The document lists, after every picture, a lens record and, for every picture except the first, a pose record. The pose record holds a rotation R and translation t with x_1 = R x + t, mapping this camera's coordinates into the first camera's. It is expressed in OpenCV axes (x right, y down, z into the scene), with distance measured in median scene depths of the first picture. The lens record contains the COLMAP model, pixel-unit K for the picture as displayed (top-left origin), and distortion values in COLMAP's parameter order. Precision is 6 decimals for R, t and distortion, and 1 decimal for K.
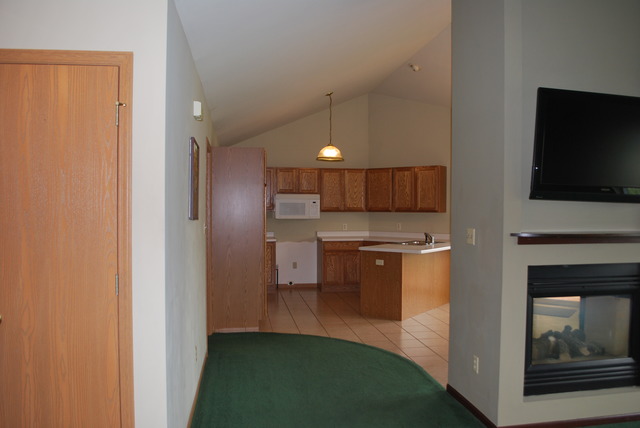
lens RADIAL K [[510.2, 0, 320.2], [0, 510.2, 216.2], [0, 0, 1]] dist [-0.079040, 0.005482]
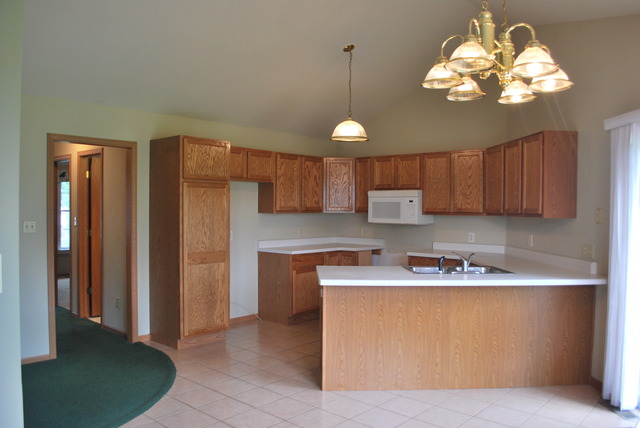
lens RADIAL K [[510.2, 0, 322.0], [0, 510.2, 218.3], [0, 0, 1]] dist [-0.079040, 0.005482]
pose [[0.628892, 0.018923, -0.777262, 0.787320], [-0.021914, 0.999738, 0.006609, -0.008491], [0.777184, 0.012877, 0.629142, 0.757931]]
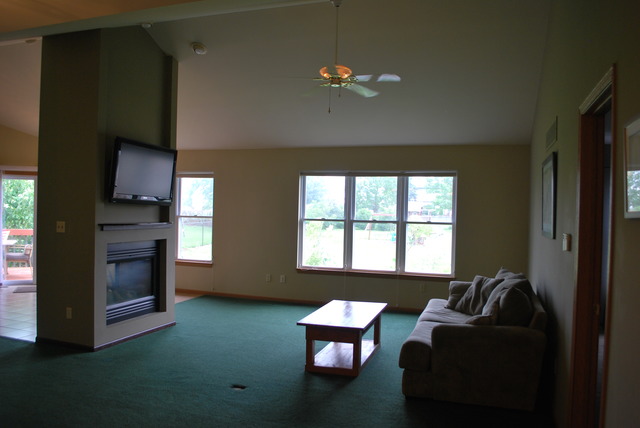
lens RADIAL K [[510.2, 0, 321.2], [0, 510.2, 216.6], [0, 0, 1]] dist [-0.079040, 0.005482]
pose [[0.471861, -0.005060, 0.881658, -0.420979], [-0.004153, 0.999960, 0.007962, -0.002698], [-0.881663, -0.007418, 0.471821, -0.227639]]
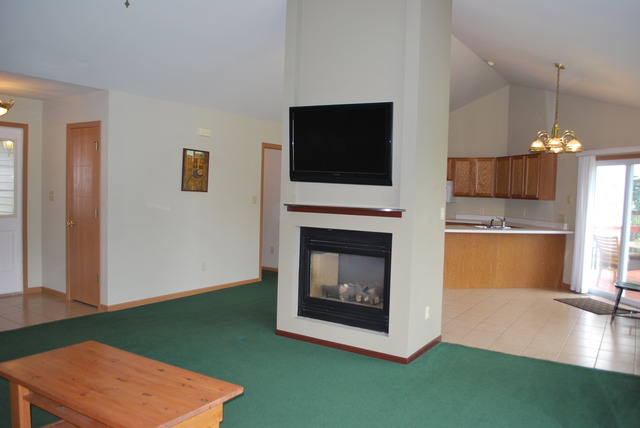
lens RADIAL K [[510.2, 0, 317.5], [0, 510.2, 212.5], [0, 0, 1]] dist [-0.079040, 0.005482]
pose [[0.733203, 0.050975, -0.678096, 0.923340], [-0.039603, 0.998695, 0.032253, 0.004239], [0.678855, 0.003207, 0.734265, -0.040669]]
